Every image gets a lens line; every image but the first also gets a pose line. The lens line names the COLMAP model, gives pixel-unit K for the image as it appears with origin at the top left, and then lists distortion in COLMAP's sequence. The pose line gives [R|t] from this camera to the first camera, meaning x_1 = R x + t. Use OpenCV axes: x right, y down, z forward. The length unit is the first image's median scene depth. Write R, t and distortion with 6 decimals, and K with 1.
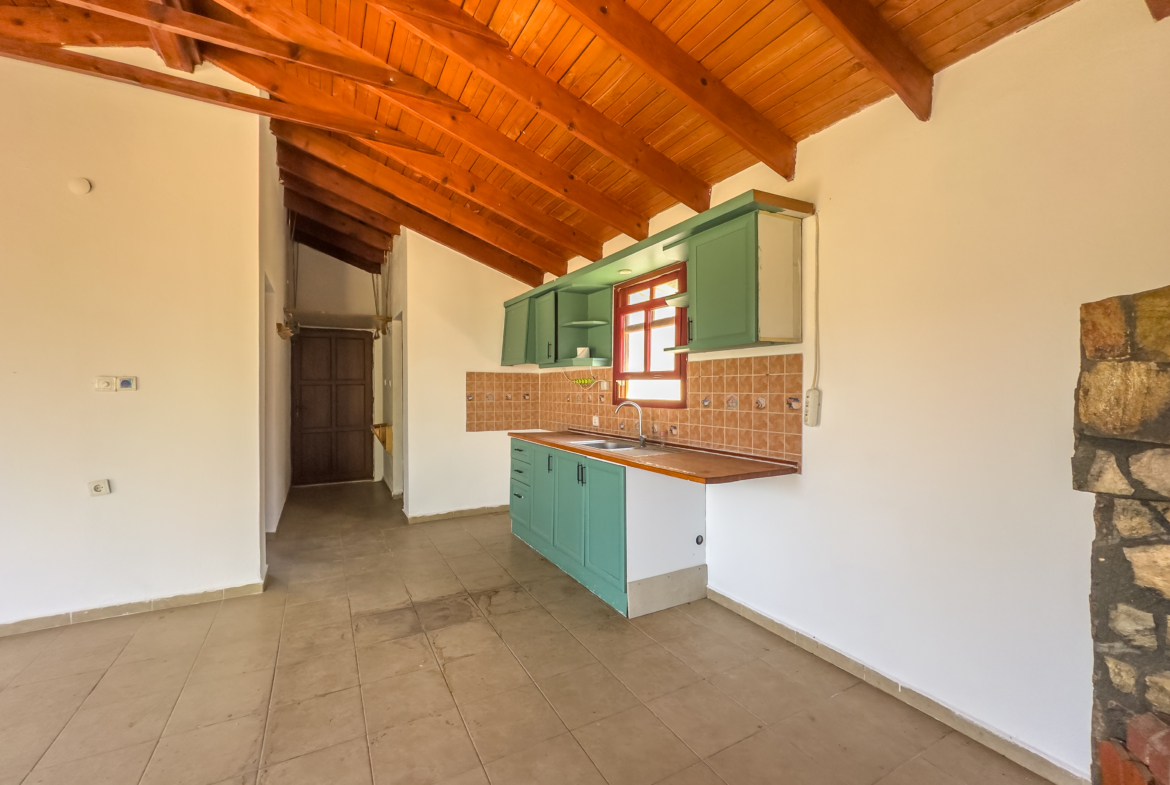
lens RADIAL K [[479.8, 0, 571.7], [0, 479.8, 394.5], [0, 0, 1]] dist [-0.001612, -0.000135]
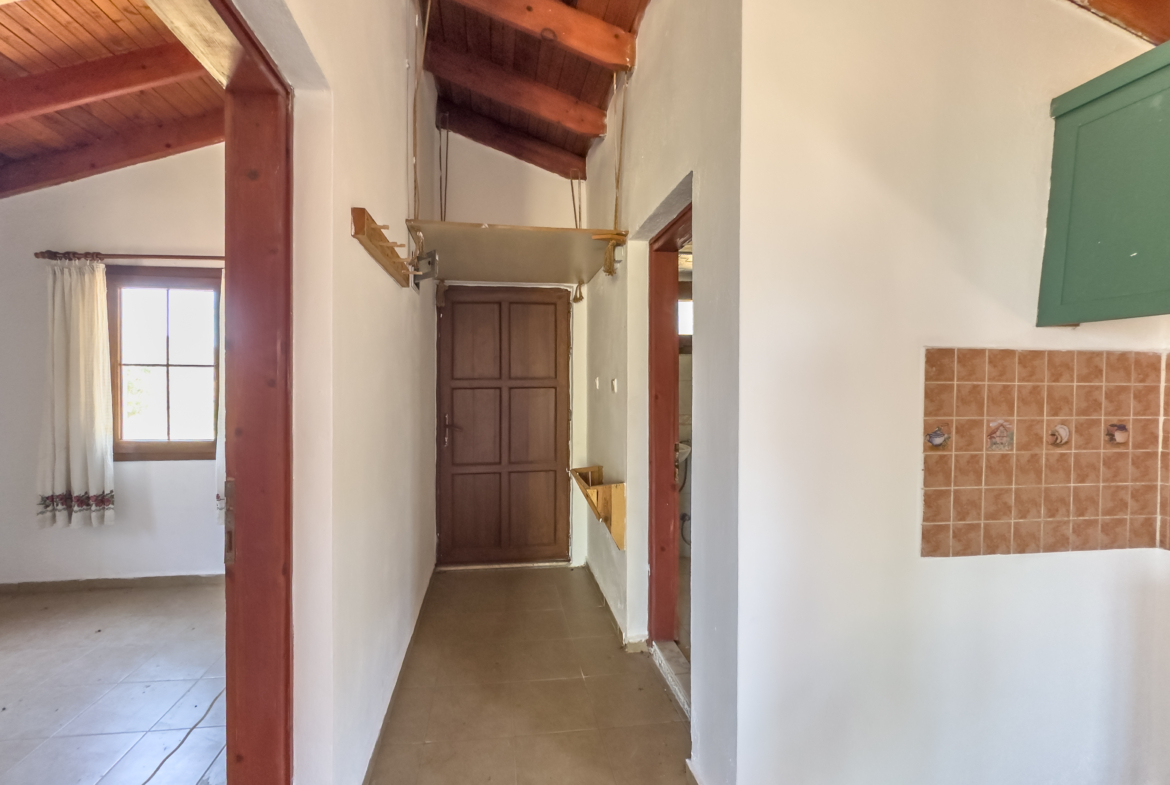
lens RADIAL K [[487.6, 0, 539.0], [0, 487.6, 392.2], [0, 0, 1]] dist [-0.001488, -0.000299]
pose [[0.925799, 0.005583, -0.377976, -0.395922], [-0.006327, 0.999980, -0.000728, -0.023475], [0.377964, 0.003066, 0.925815, 0.790612]]
